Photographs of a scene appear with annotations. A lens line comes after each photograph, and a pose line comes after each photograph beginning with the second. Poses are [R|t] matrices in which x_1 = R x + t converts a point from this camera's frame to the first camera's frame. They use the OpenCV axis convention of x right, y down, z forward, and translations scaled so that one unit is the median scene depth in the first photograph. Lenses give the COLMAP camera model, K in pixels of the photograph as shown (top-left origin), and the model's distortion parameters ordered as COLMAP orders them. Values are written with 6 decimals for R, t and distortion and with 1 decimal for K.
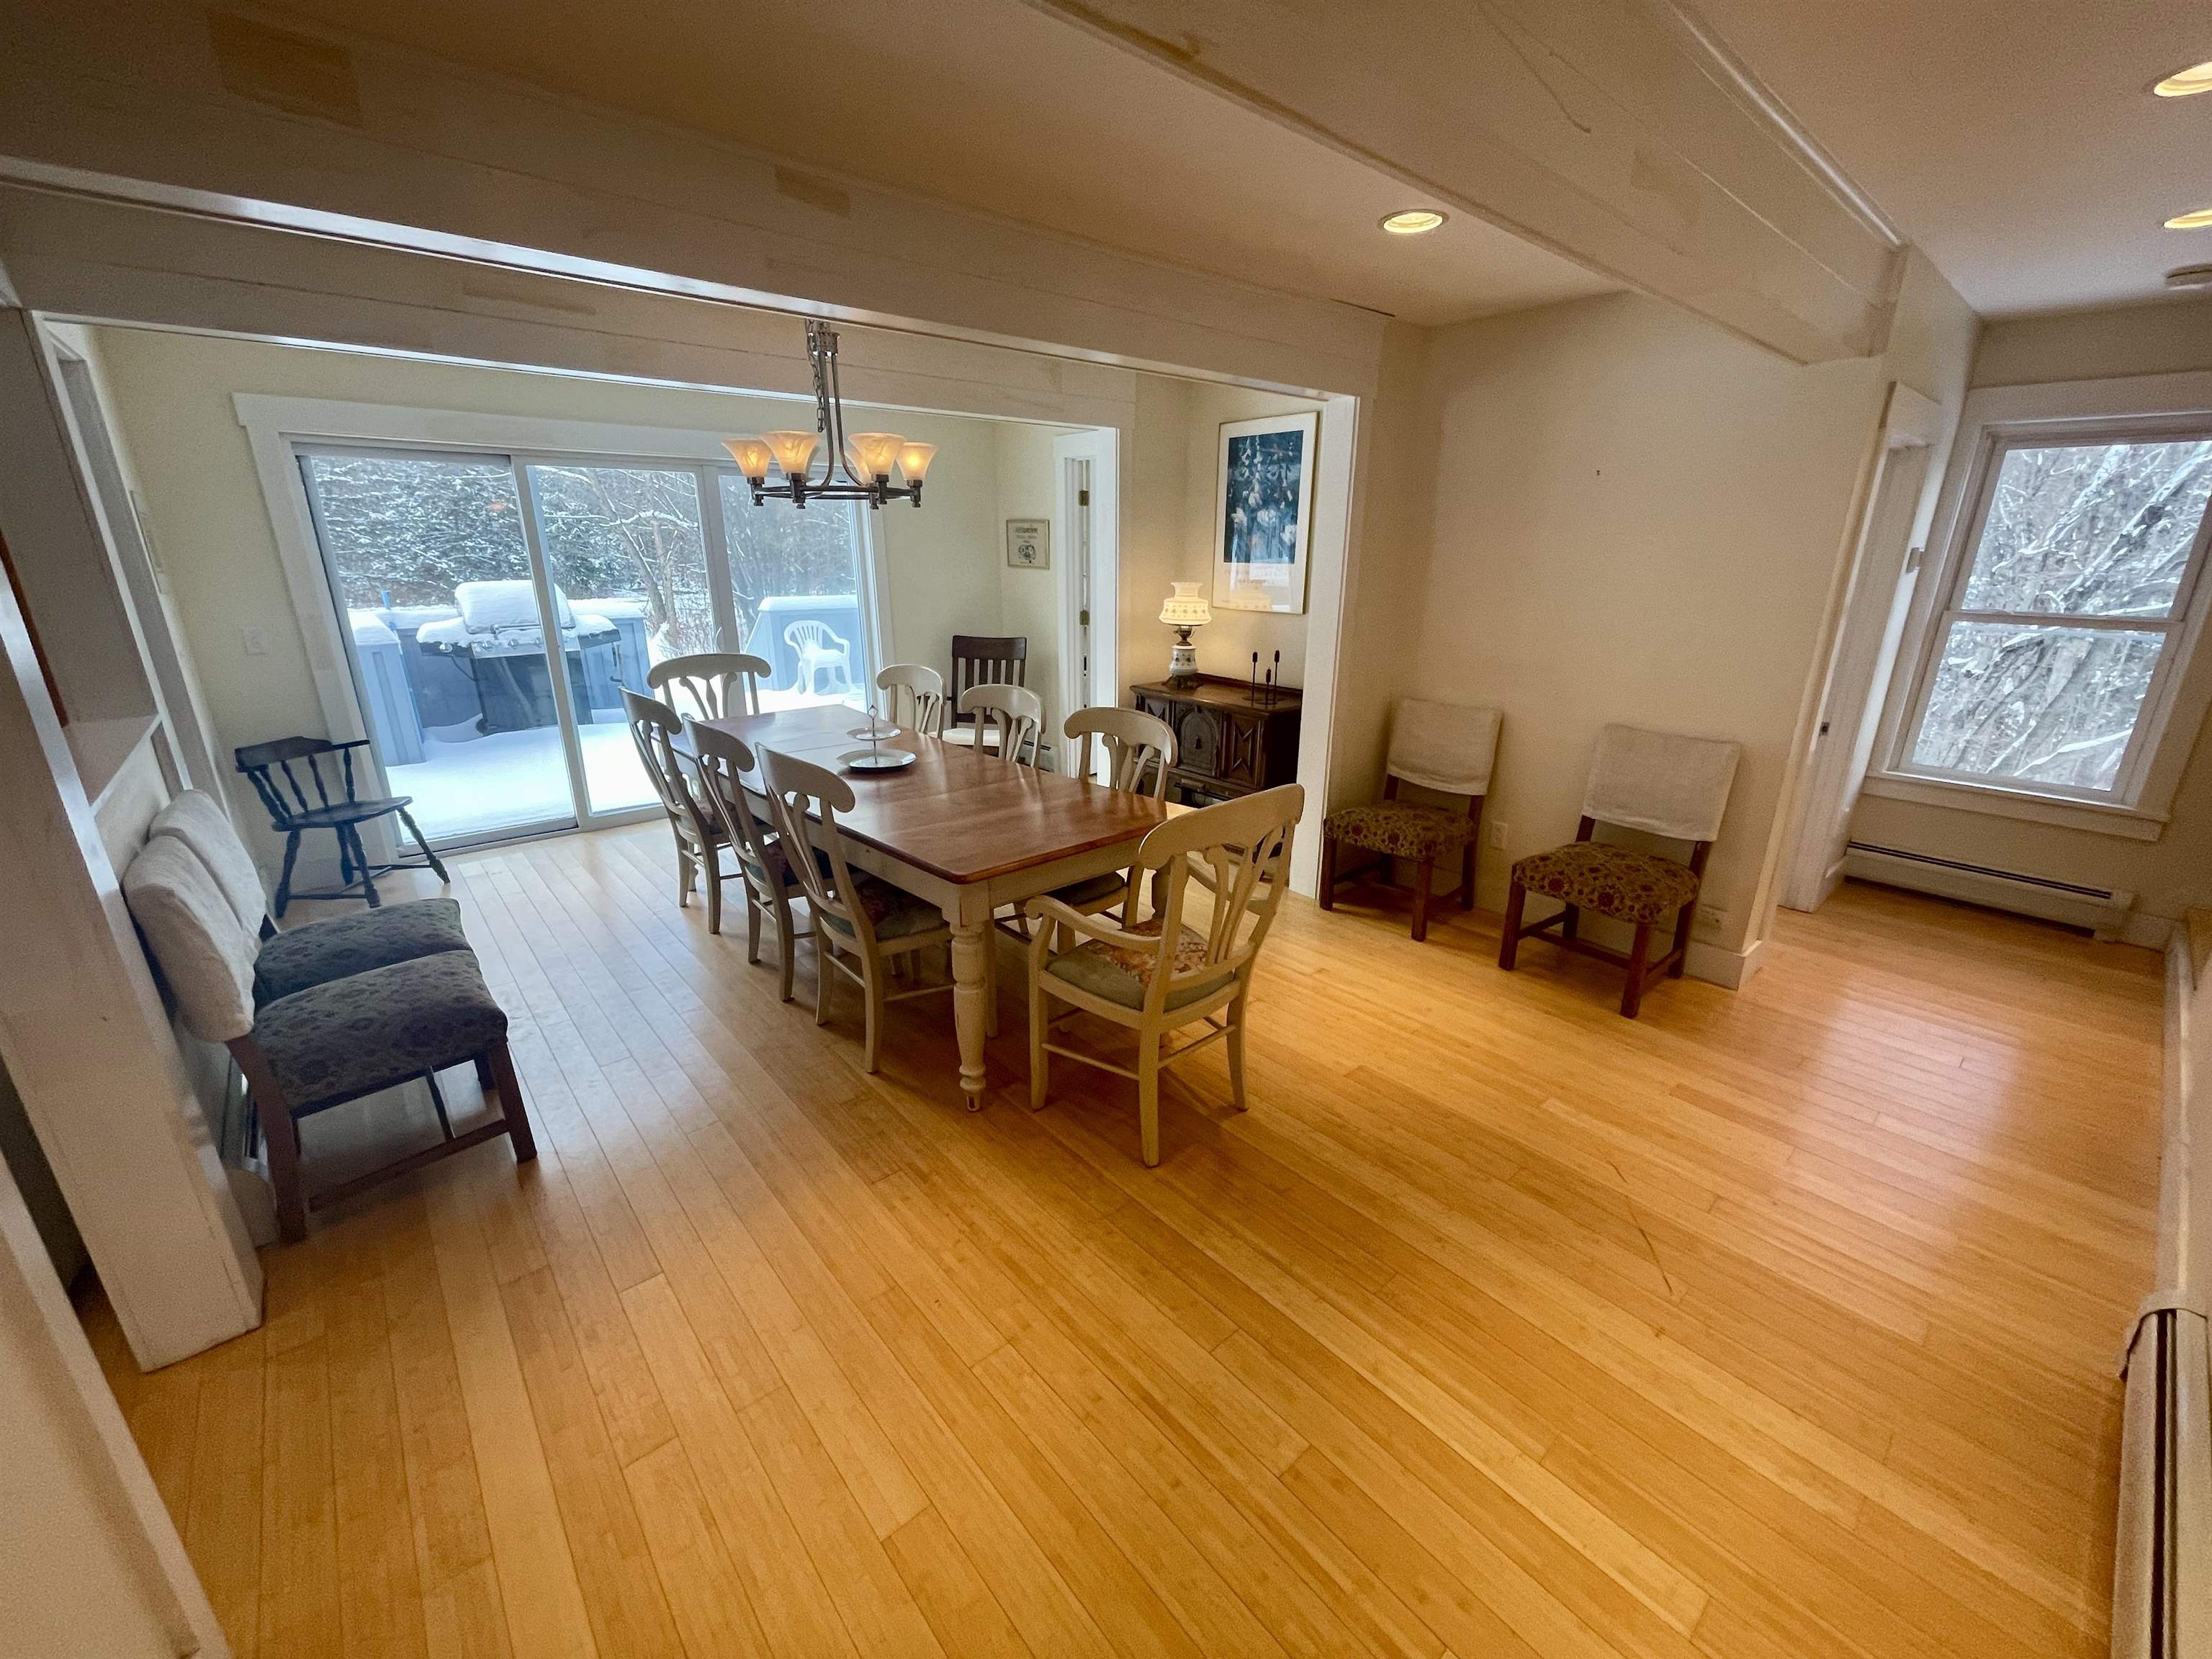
lens RADIAL K [[889.4, 0, 1106.0], [0, 889.4, 829.5], [0, 0, 1]] dist [-0.012495, -0.000080]
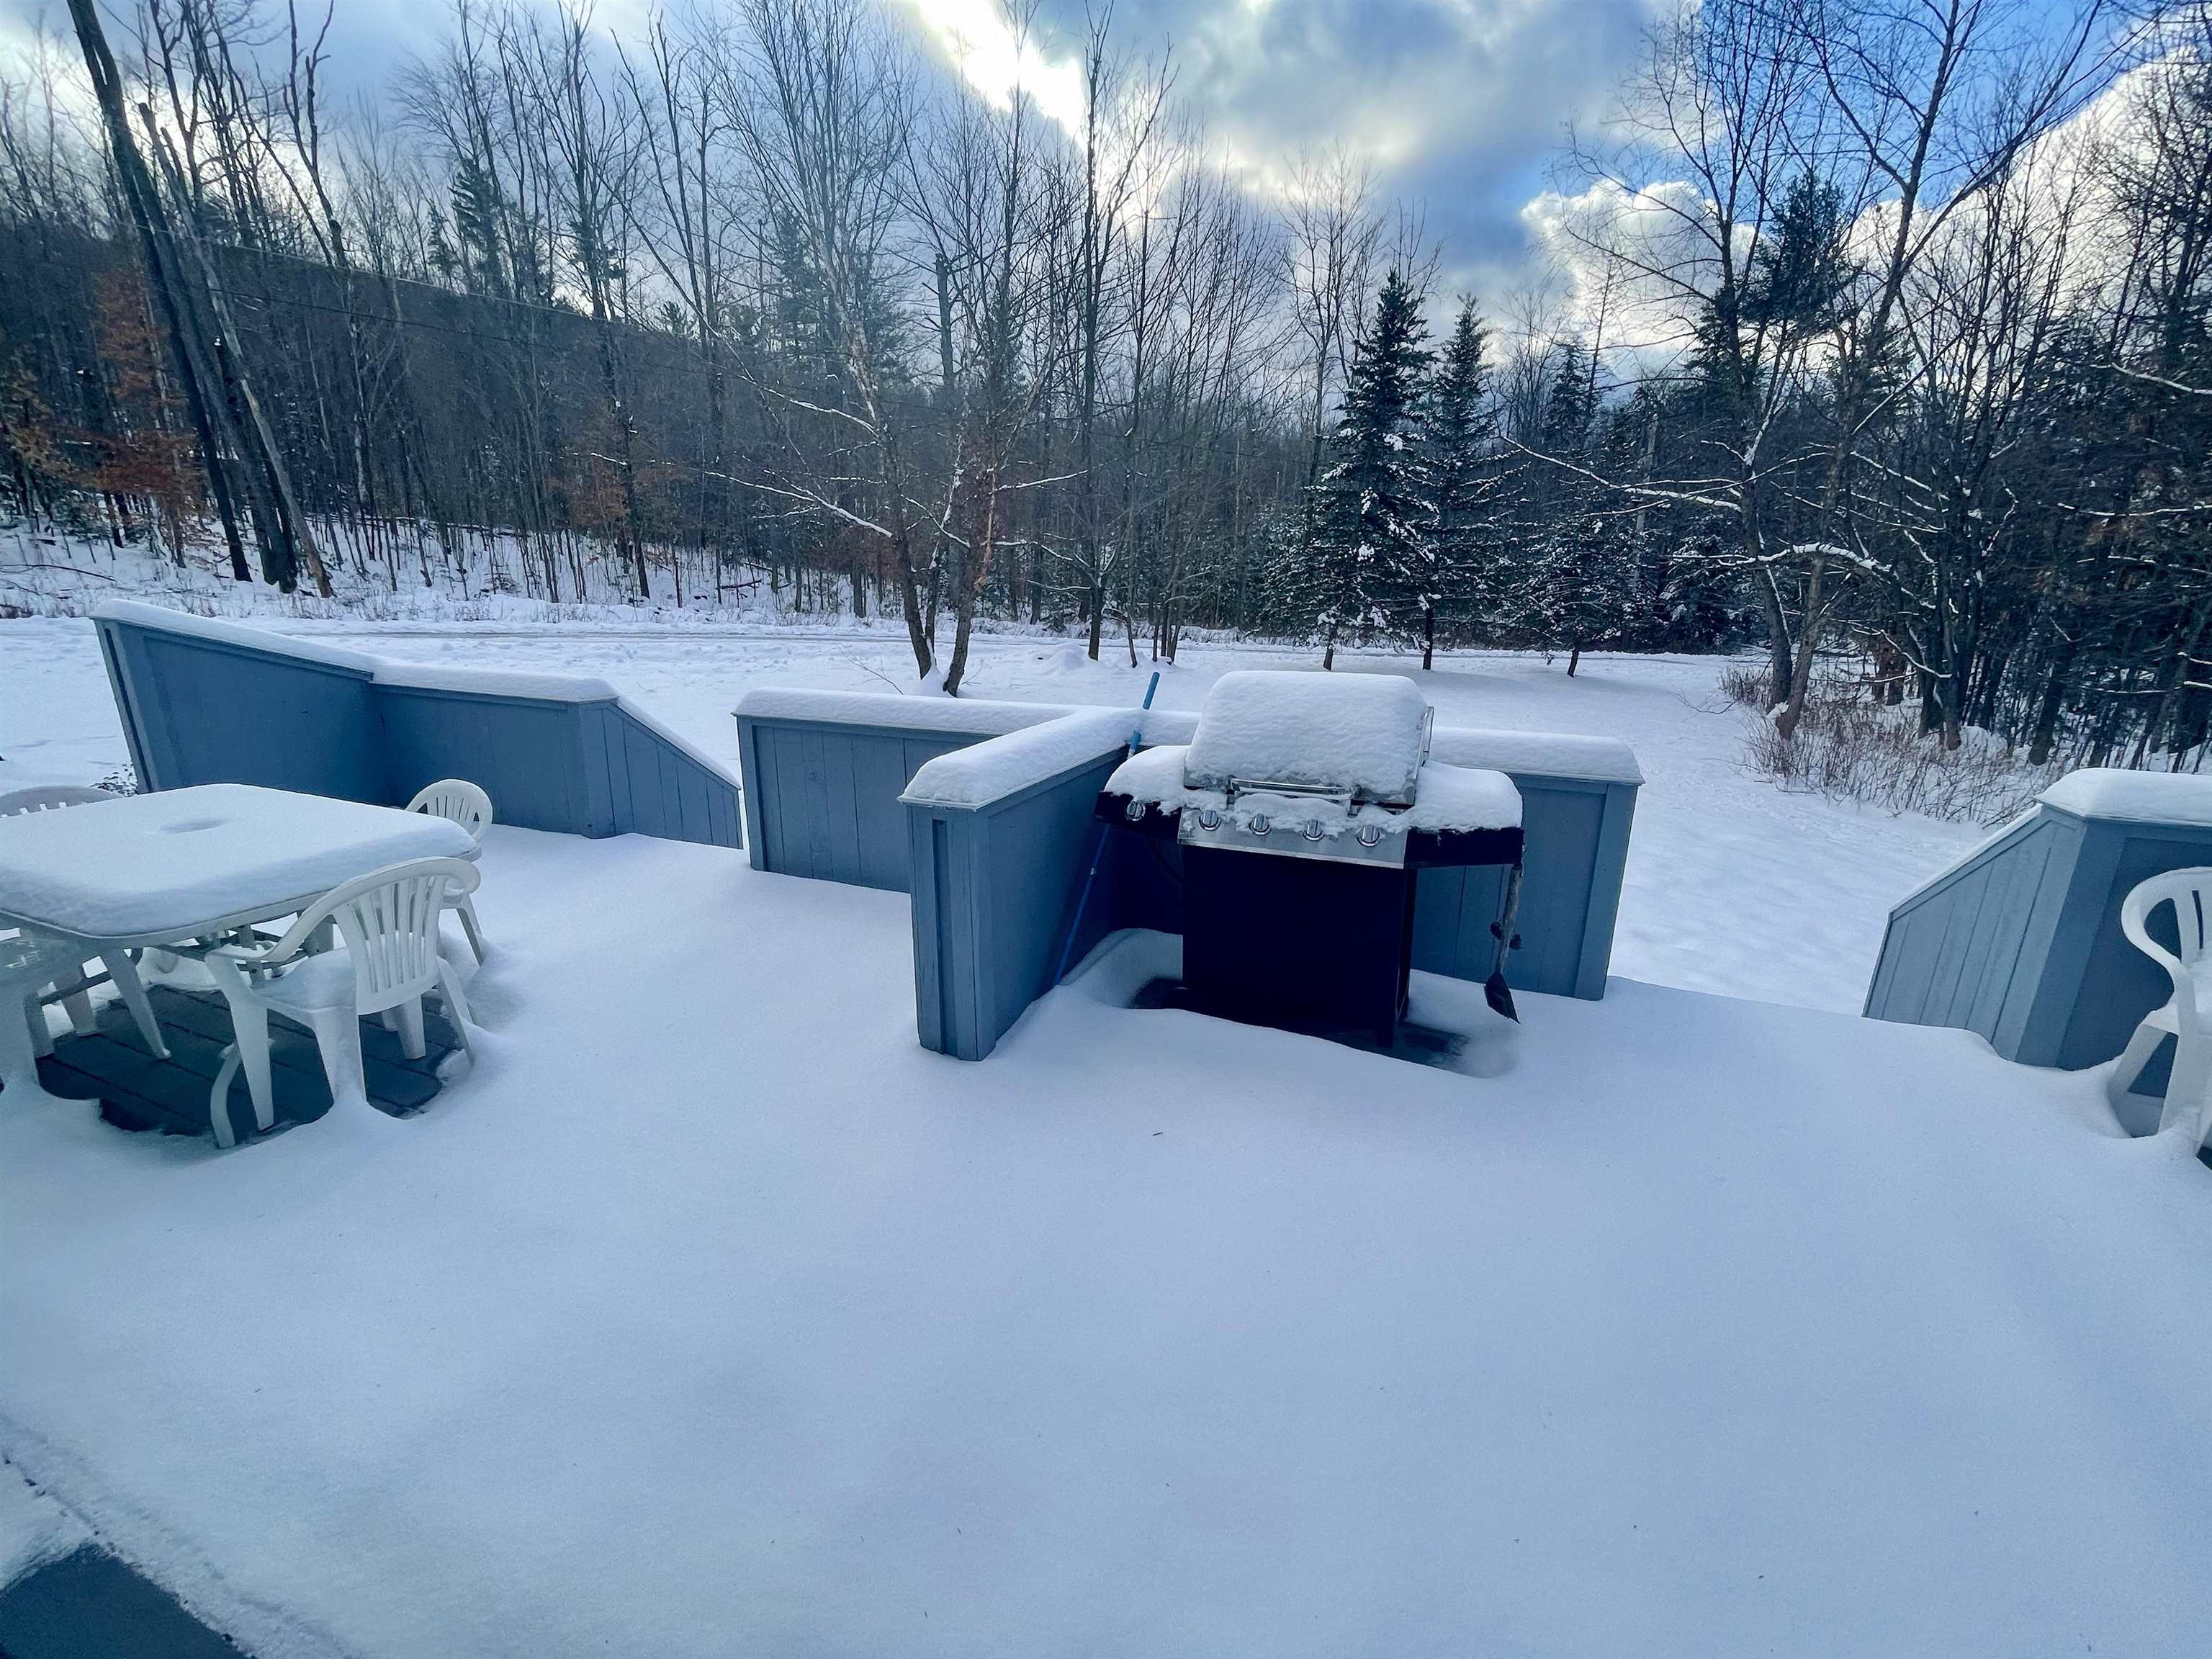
lens RADIAL K [[889.4, 0, 1106.0], [0, 889.4, 829.5], [0, 0, 1]] dist [-0.012495, -0.000080]
pose [[0.439419, 0.241140, -0.865311, -0.306719], [-0.283971, 0.951185, 0.120866, -0.210531], [0.852216, 0.192612, 0.486445, 0.655628]]
